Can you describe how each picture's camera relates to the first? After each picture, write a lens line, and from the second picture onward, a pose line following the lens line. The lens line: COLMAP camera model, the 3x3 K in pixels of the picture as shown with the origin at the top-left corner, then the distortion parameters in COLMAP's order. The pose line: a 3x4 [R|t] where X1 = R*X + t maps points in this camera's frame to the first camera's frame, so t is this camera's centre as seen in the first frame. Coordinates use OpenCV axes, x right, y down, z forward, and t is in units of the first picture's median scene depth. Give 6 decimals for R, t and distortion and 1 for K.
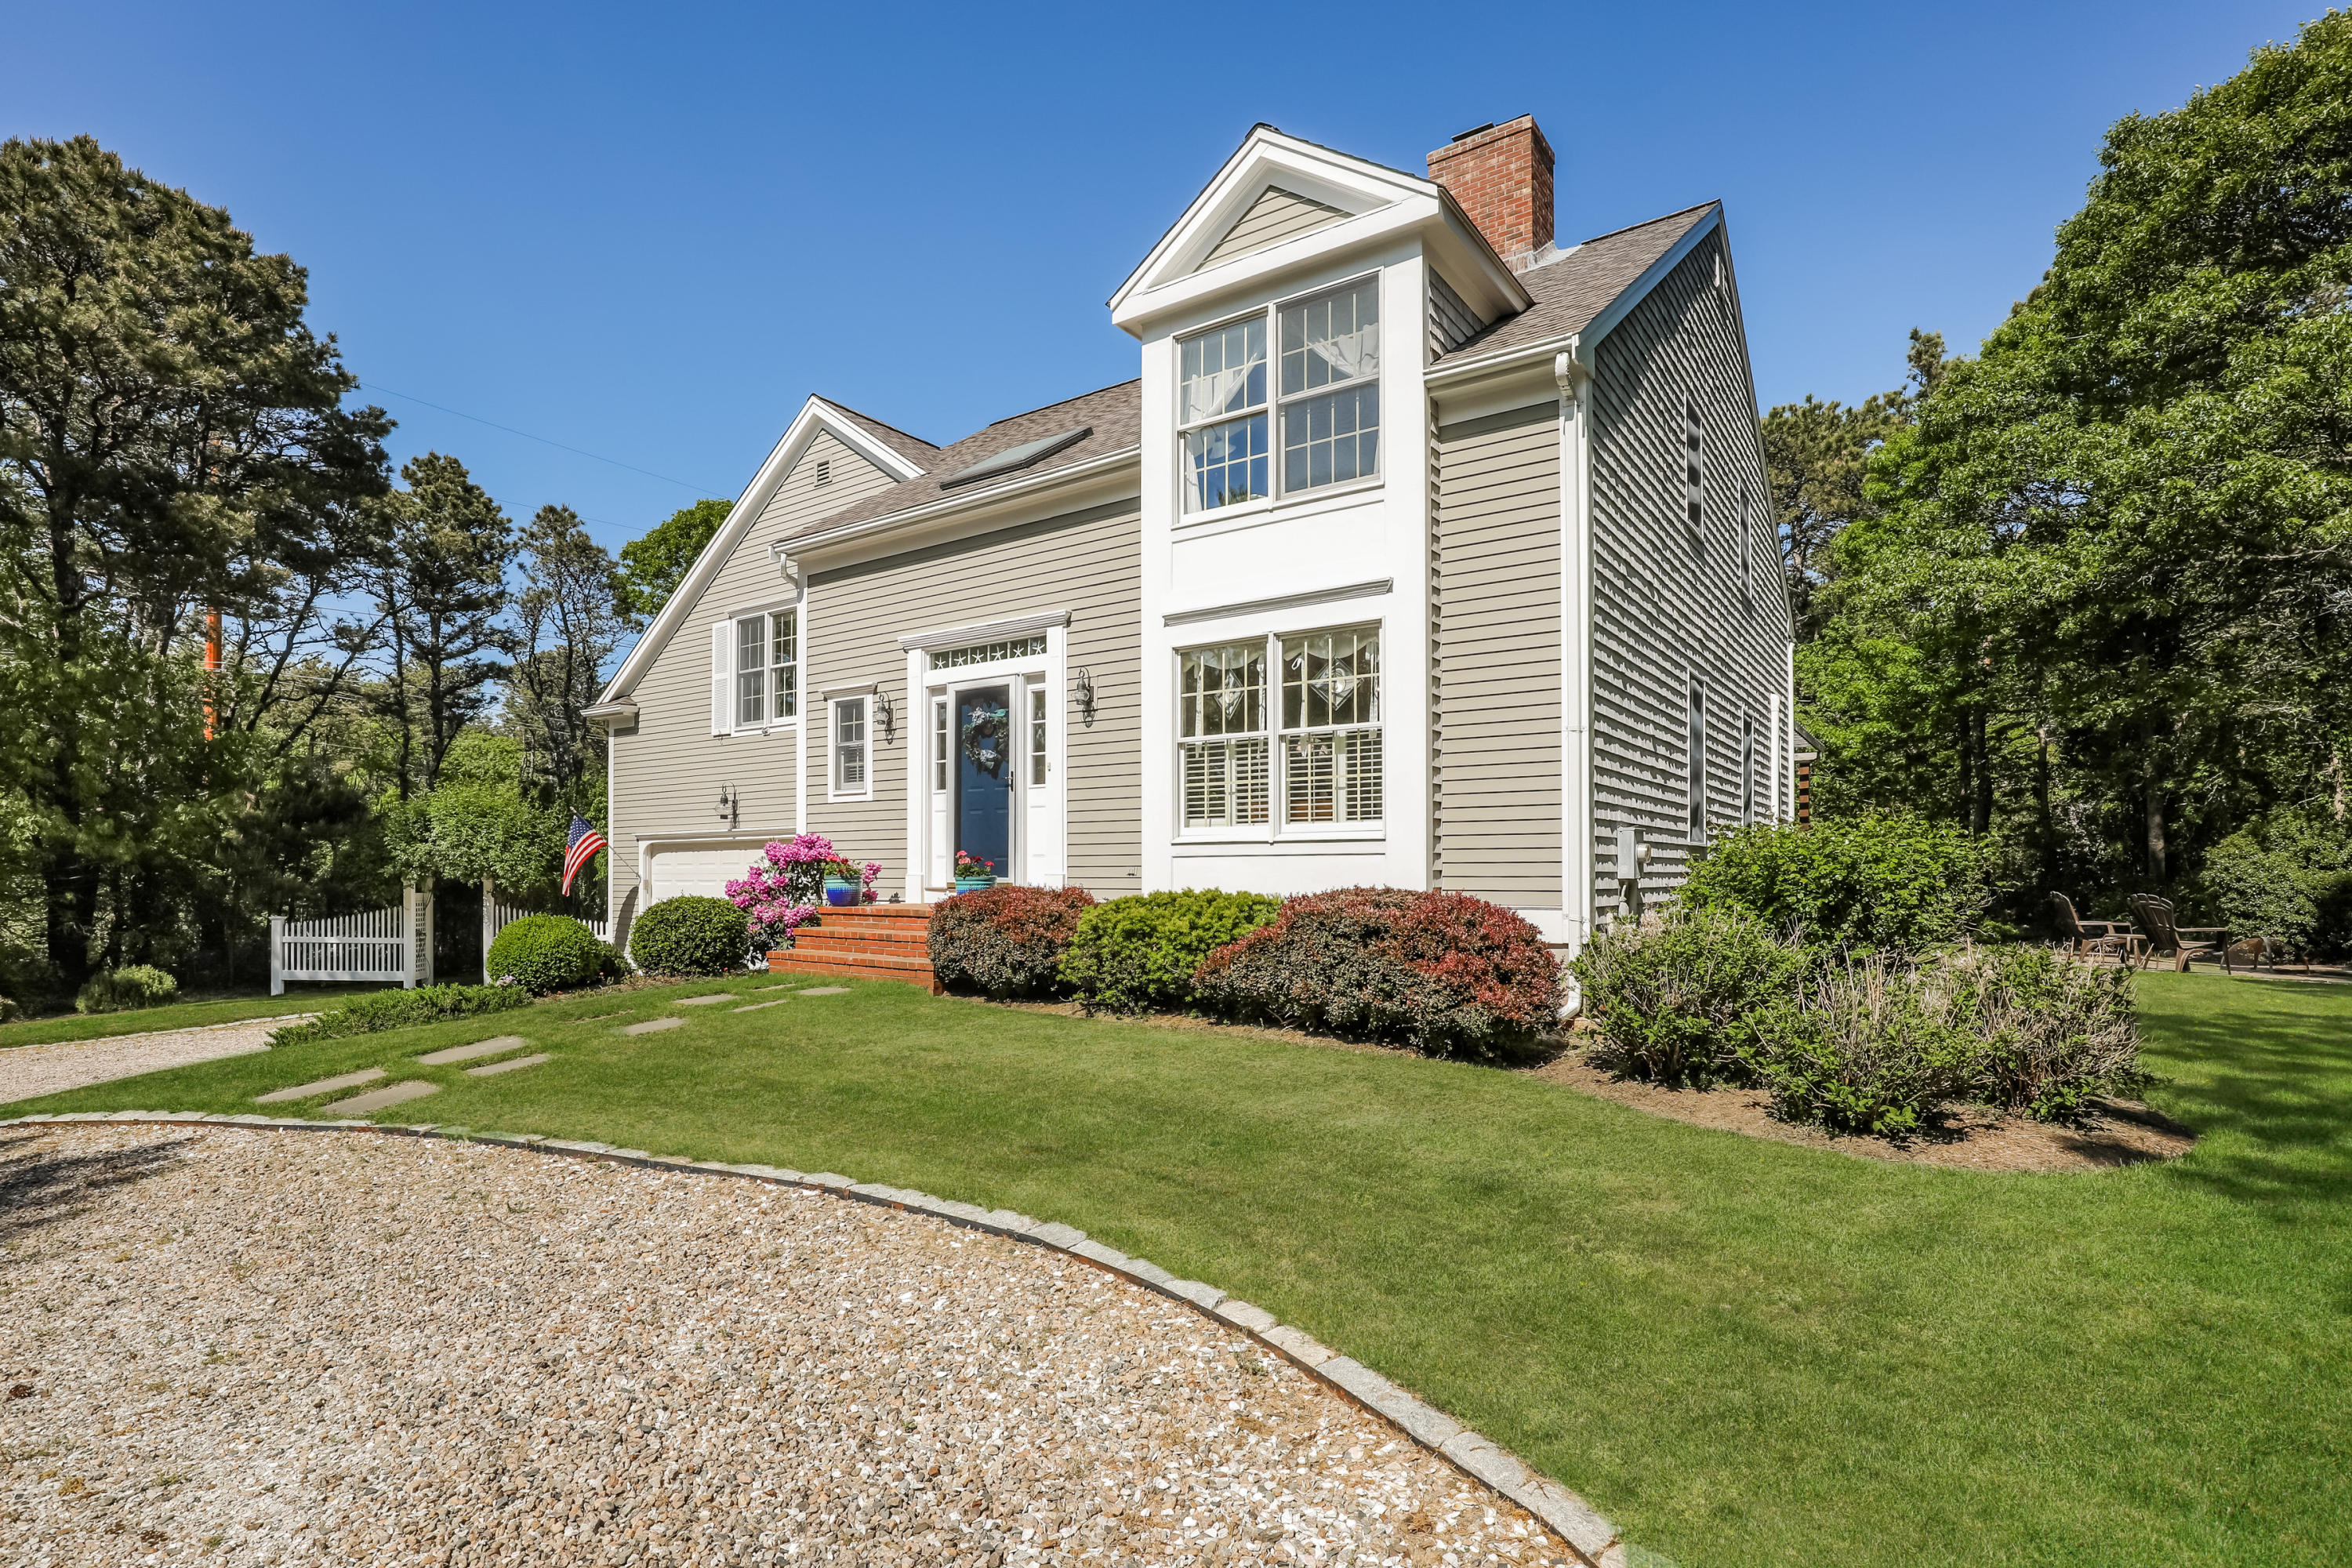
lens RADIAL K [[1136.4, 0, 1161.4], [0, 1136.4, 824.9], [0, 0, 1]] dist [-0.024321, -0.000131]
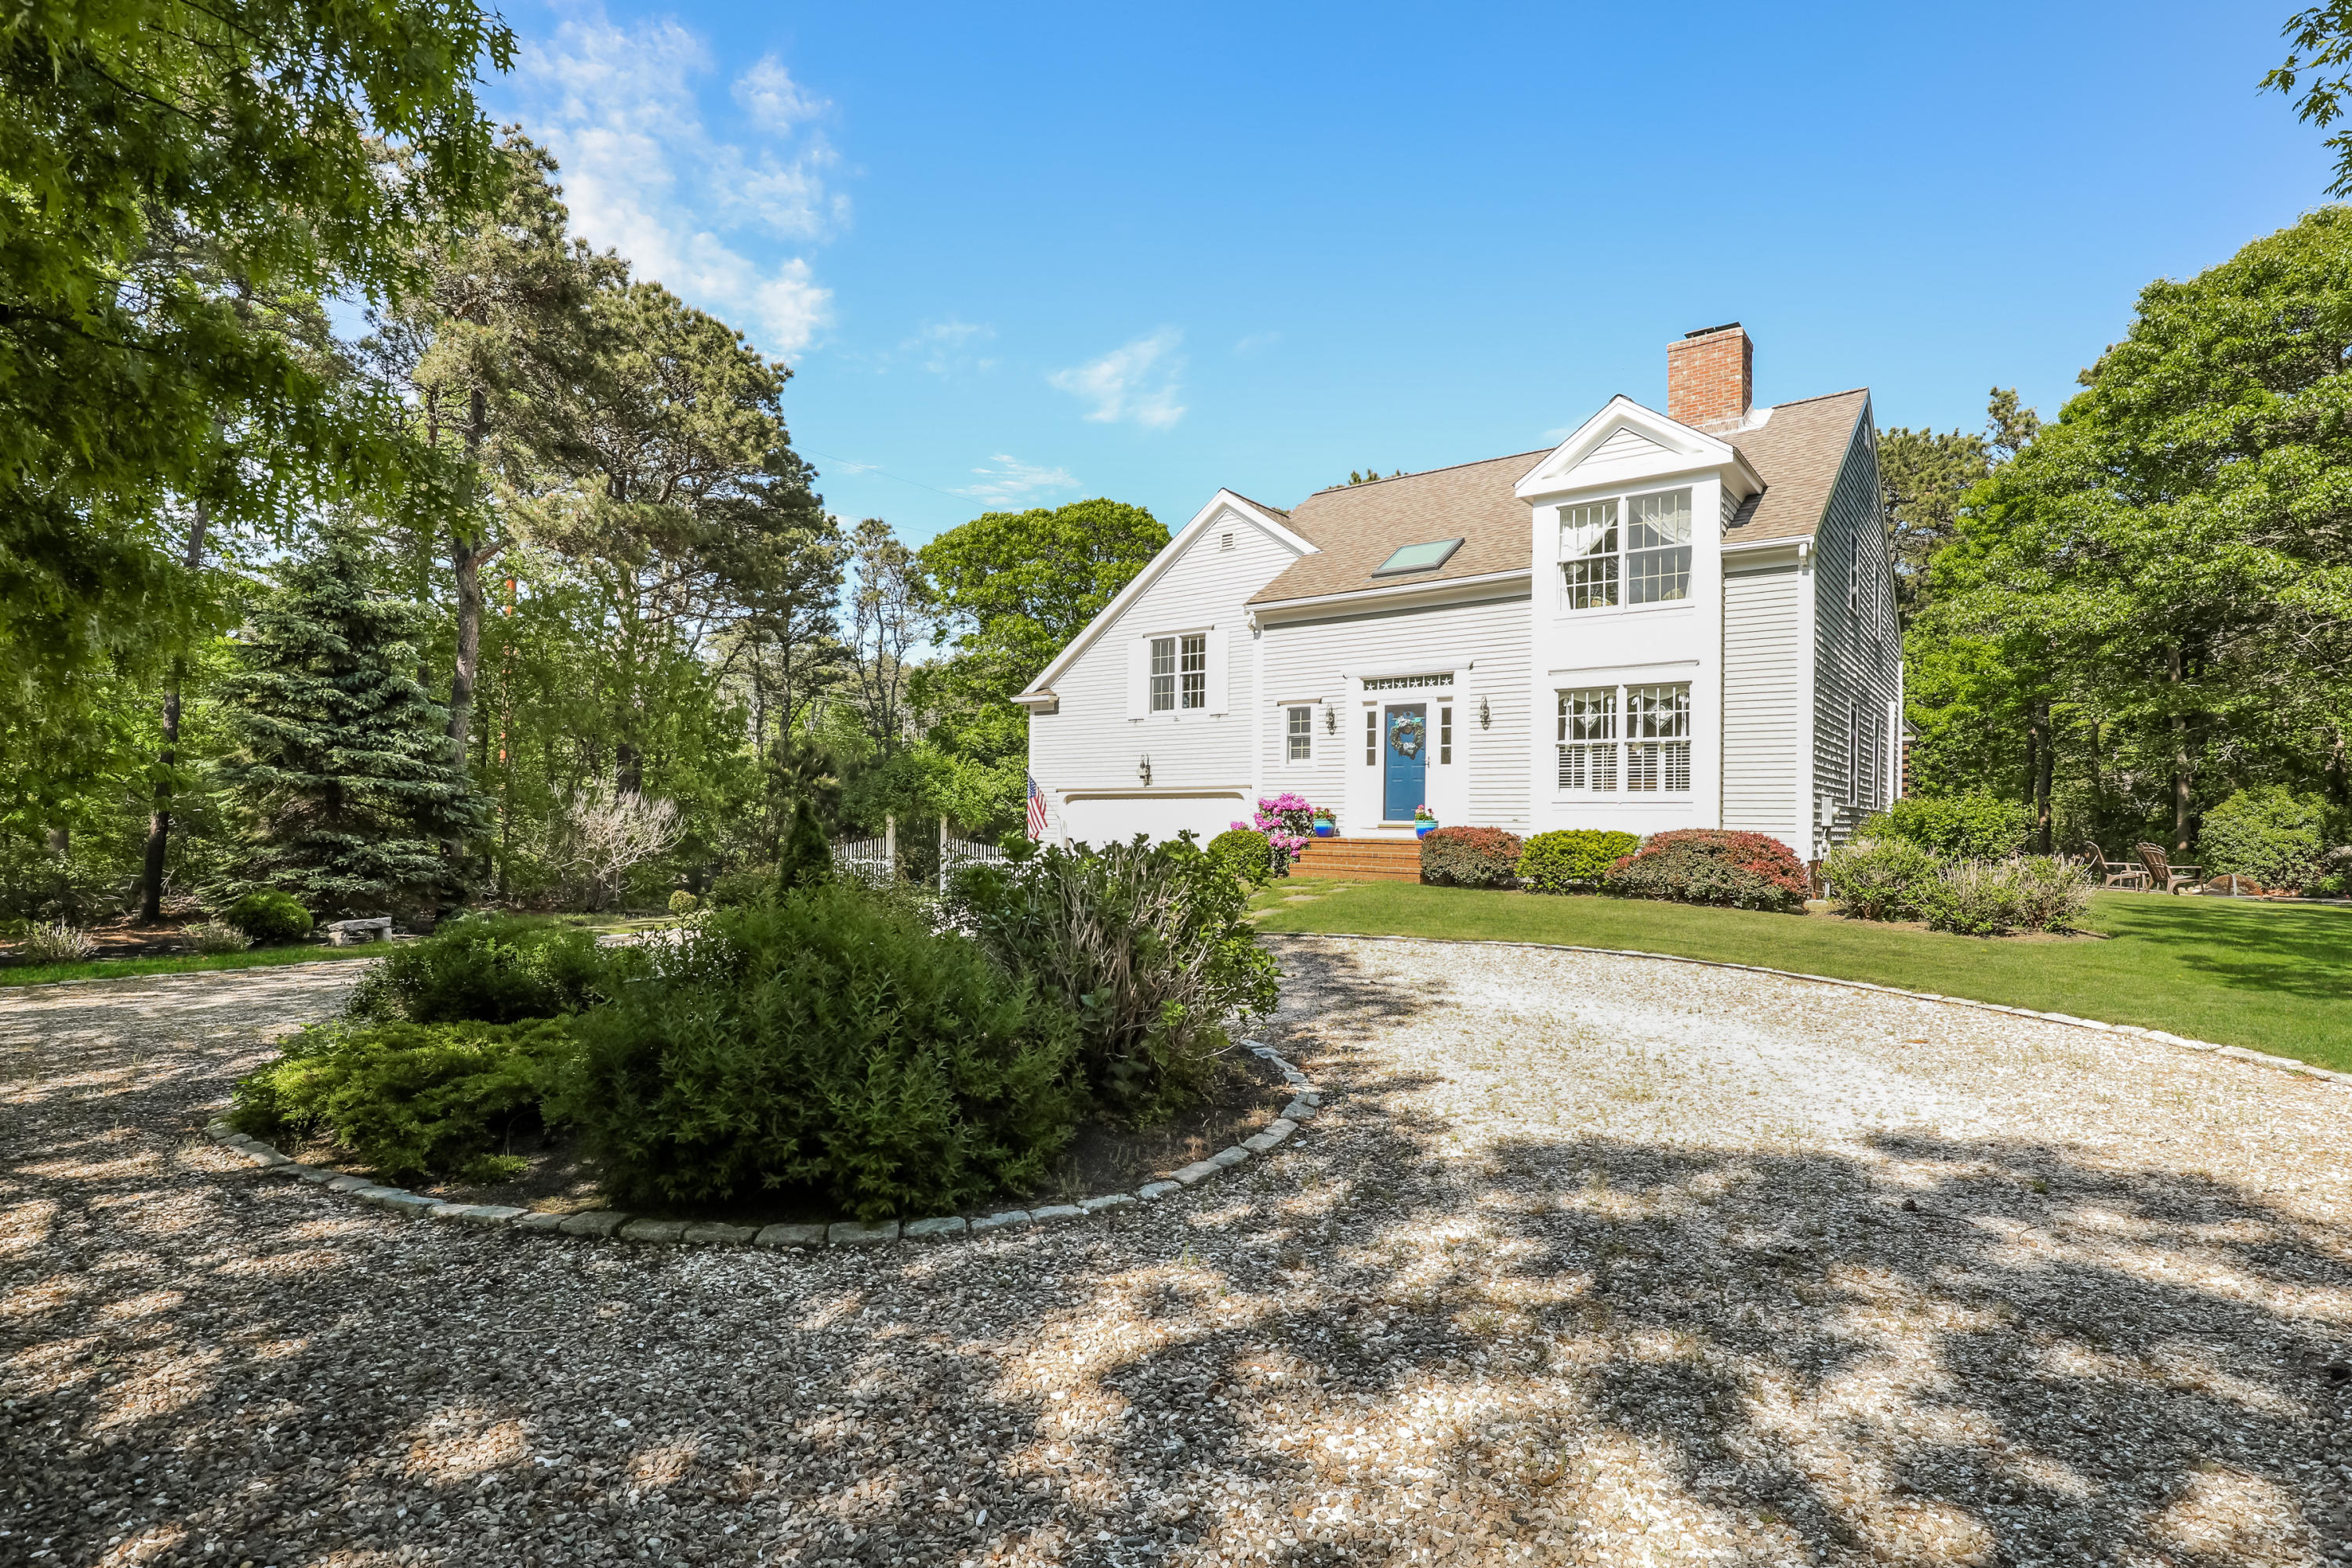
lens RADIAL K [[1110.1, 0, 1176.0], [0, 1110.1, 784.0], [0, 0, 1]] dist [-0.030431, 0.000284]
pose [[0.998760, 0.012782, -0.048112, -0.468865], [-0.012342, 0.999879, 0.009422, -0.019804], [0.048227, -0.008817, 0.998797, -0.688880]]
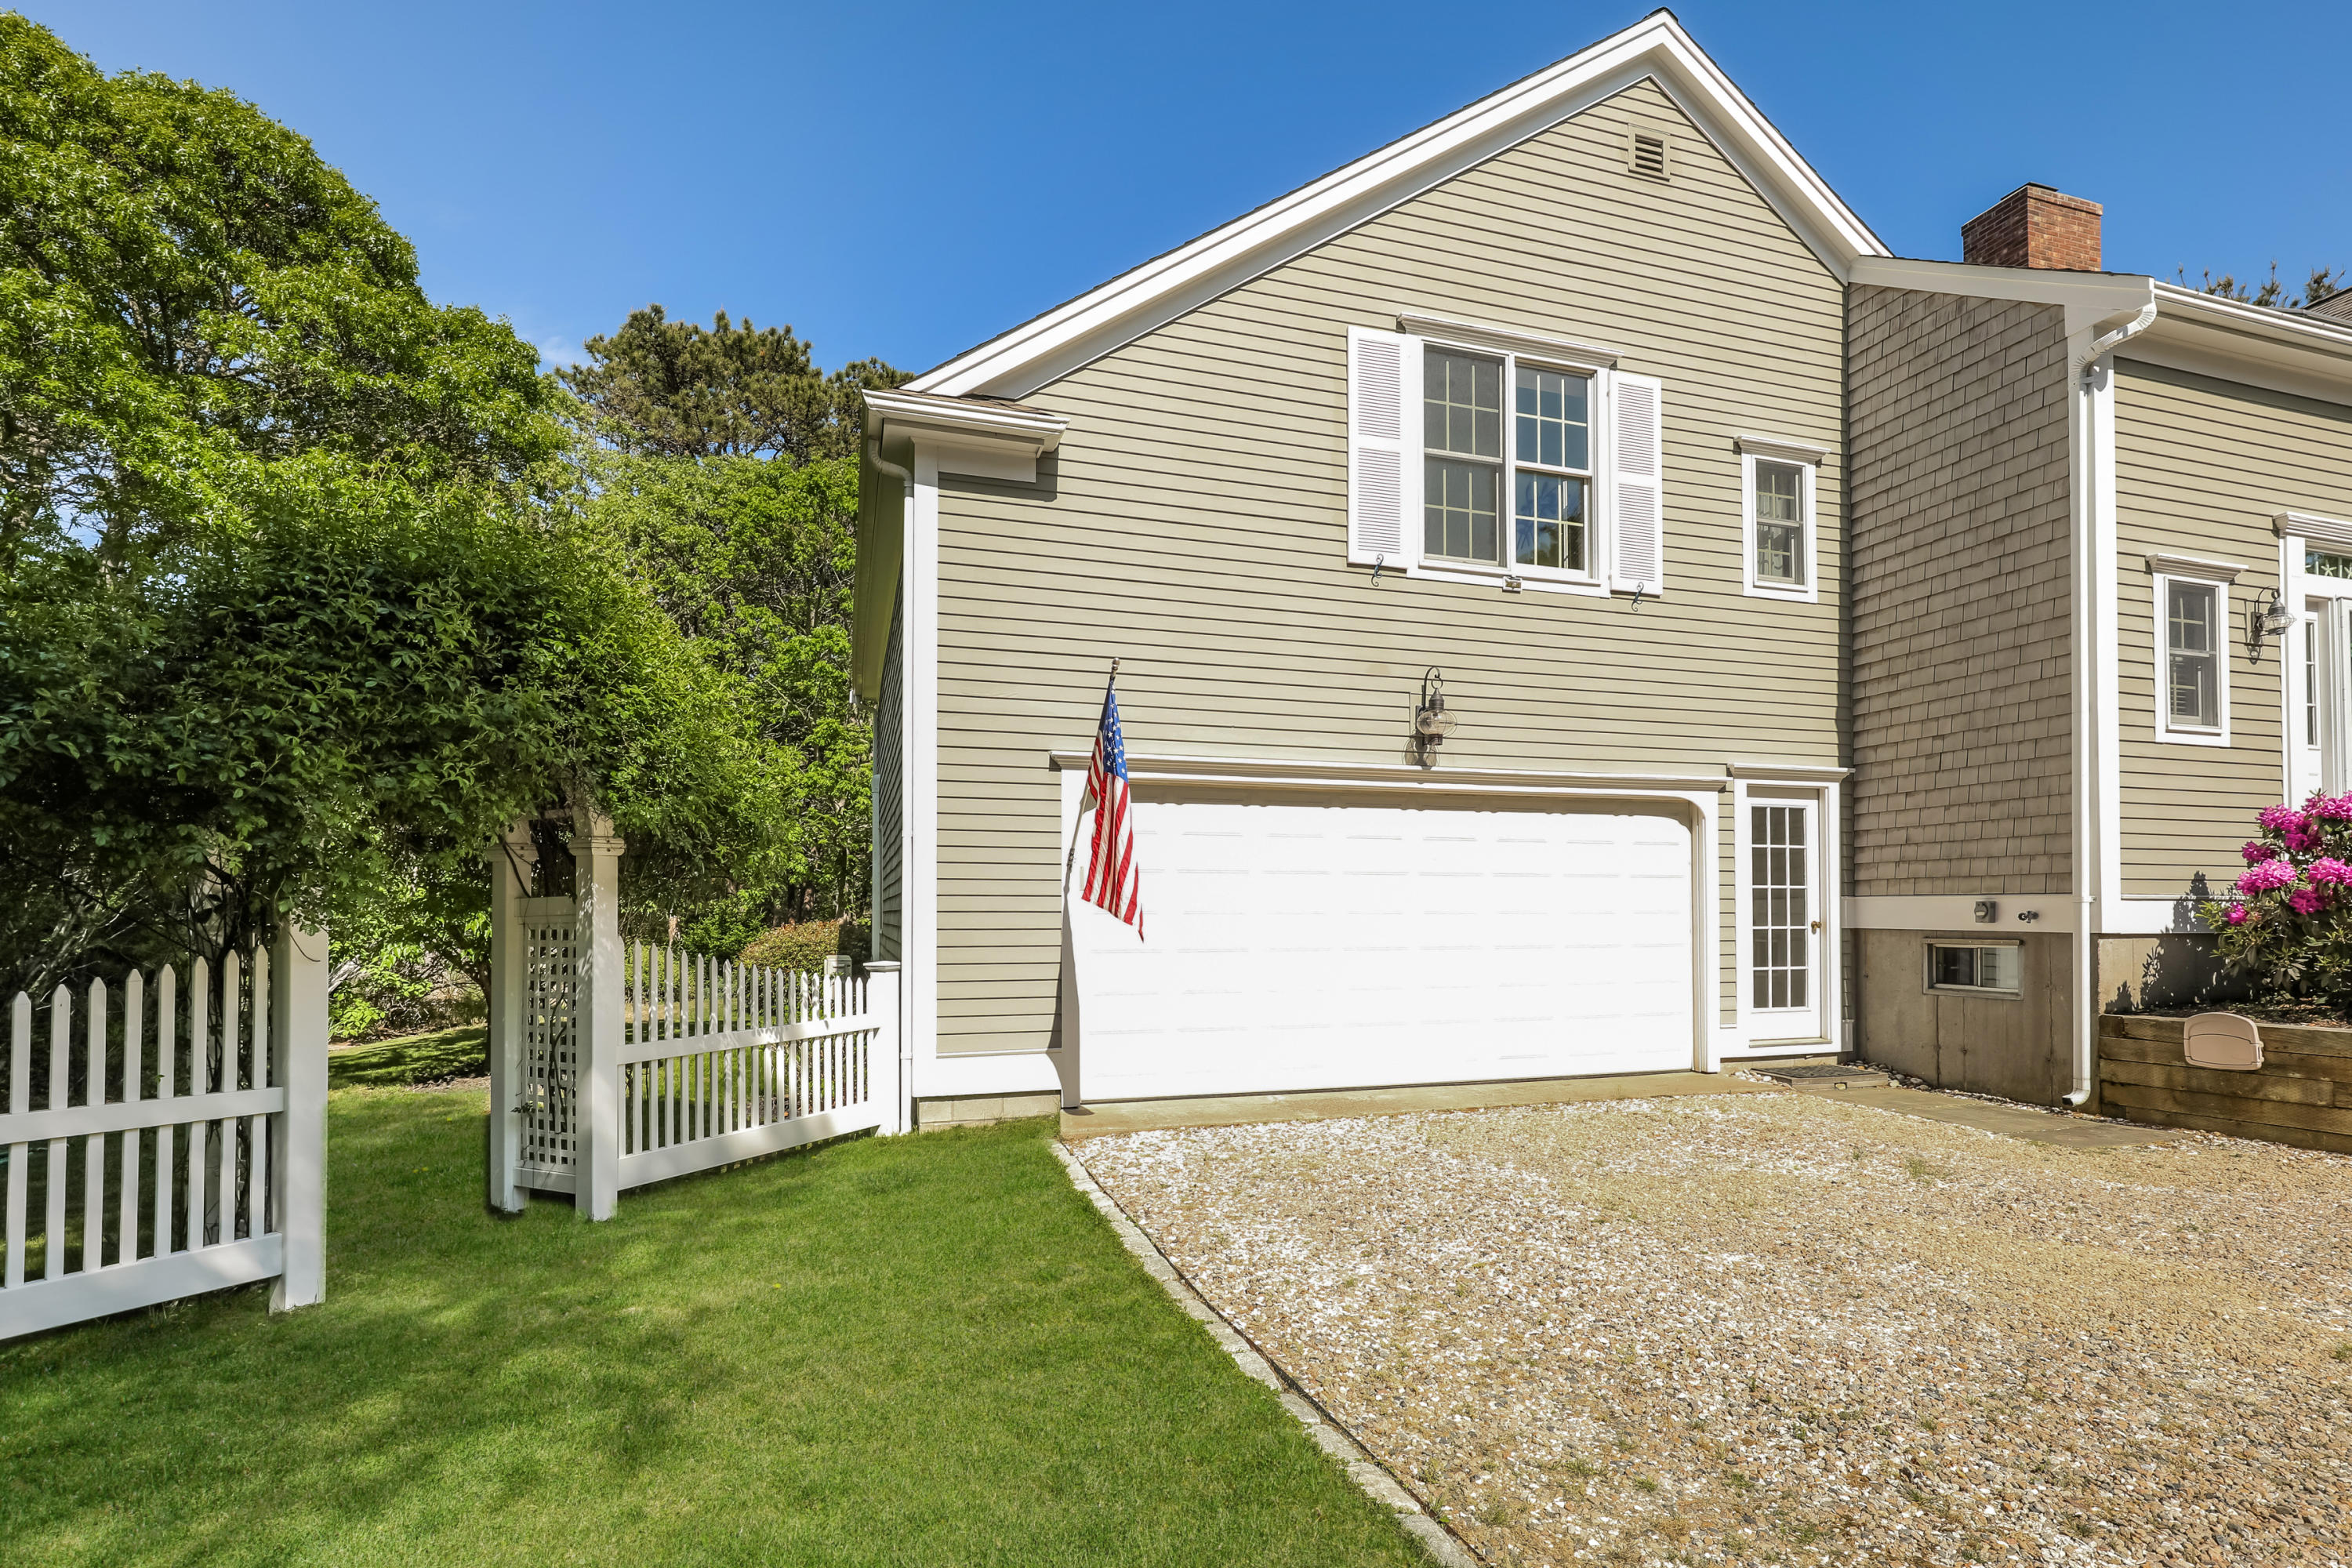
lens RADIAL K [[1068.2, 0, 1201.9], [0, 1068.2, 892.5], [0, 0, 1]] dist [-0.003301, 0.000134]
pose [[0.613206, 0.014533, 0.789790, -1.368436], [-0.037199, 0.999253, 0.010495, 0.097244], [-0.789047, -0.035815, 0.613288, 1.350992]]
